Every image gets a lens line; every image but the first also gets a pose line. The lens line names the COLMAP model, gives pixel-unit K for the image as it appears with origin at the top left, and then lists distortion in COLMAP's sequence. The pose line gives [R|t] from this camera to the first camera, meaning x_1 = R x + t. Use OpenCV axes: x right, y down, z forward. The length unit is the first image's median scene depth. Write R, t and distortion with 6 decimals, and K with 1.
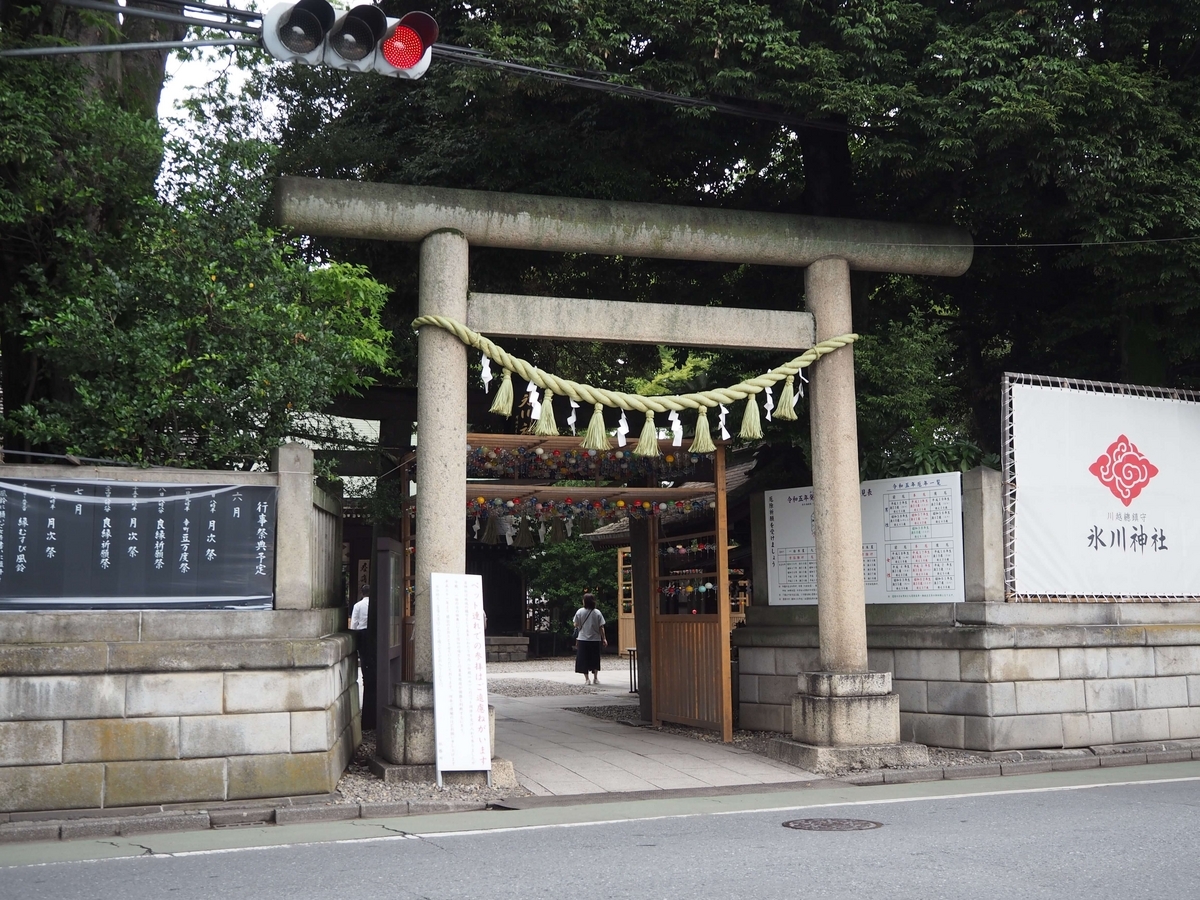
lens RADIAL K [[993.5, 0, 600.0], [0, 993.5, 450.0], [0, 0, 1]] dist [-0.063074, -0.003258]
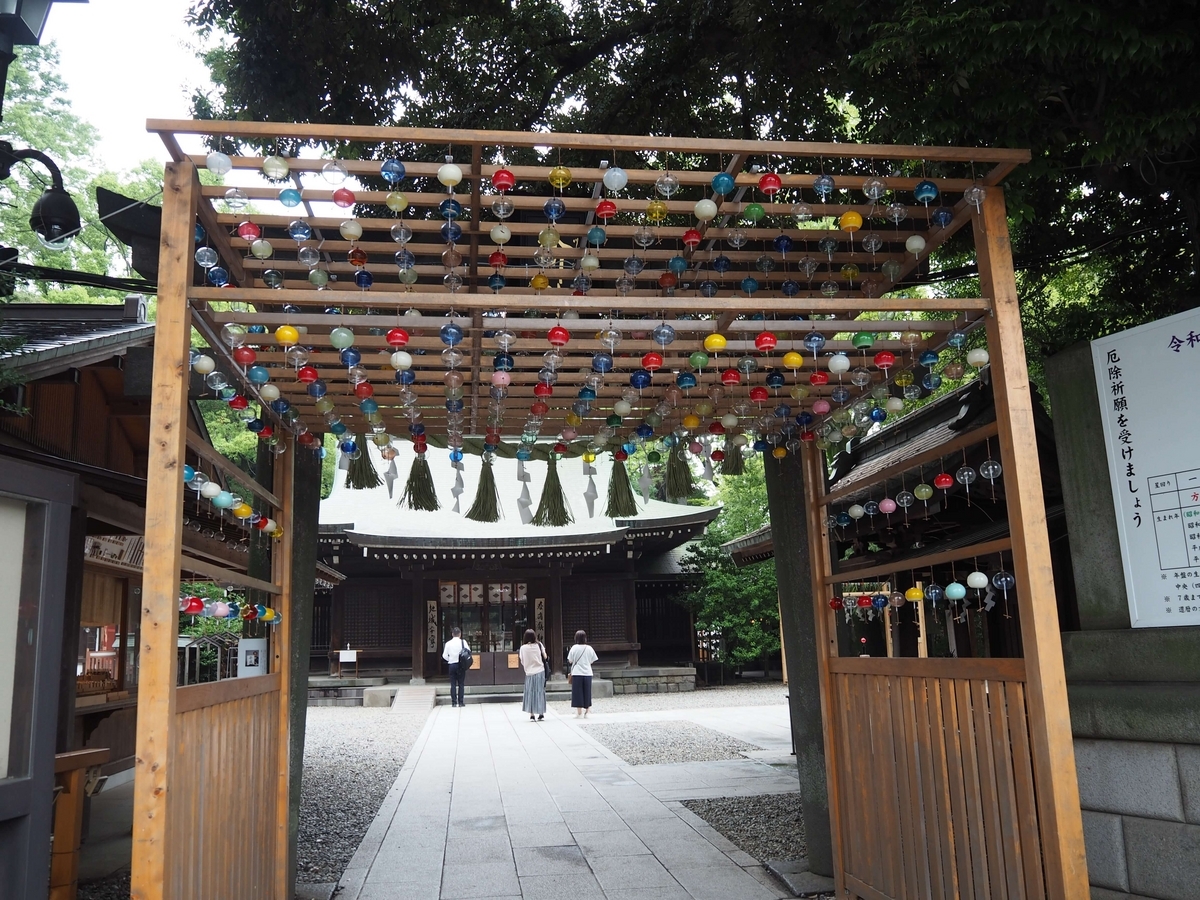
lens RADIAL K [[993.5, 0, 600.0], [0, 993.5, 450.0], [0, 0, 1]] dist [-0.063074, -0.003258]
pose [[0.987215, -0.054835, -0.149667, 0.027453], [0.050028, 0.998109, -0.035702, 0.090382], [0.151342, 0.027758, 0.988092, 0.588896]]
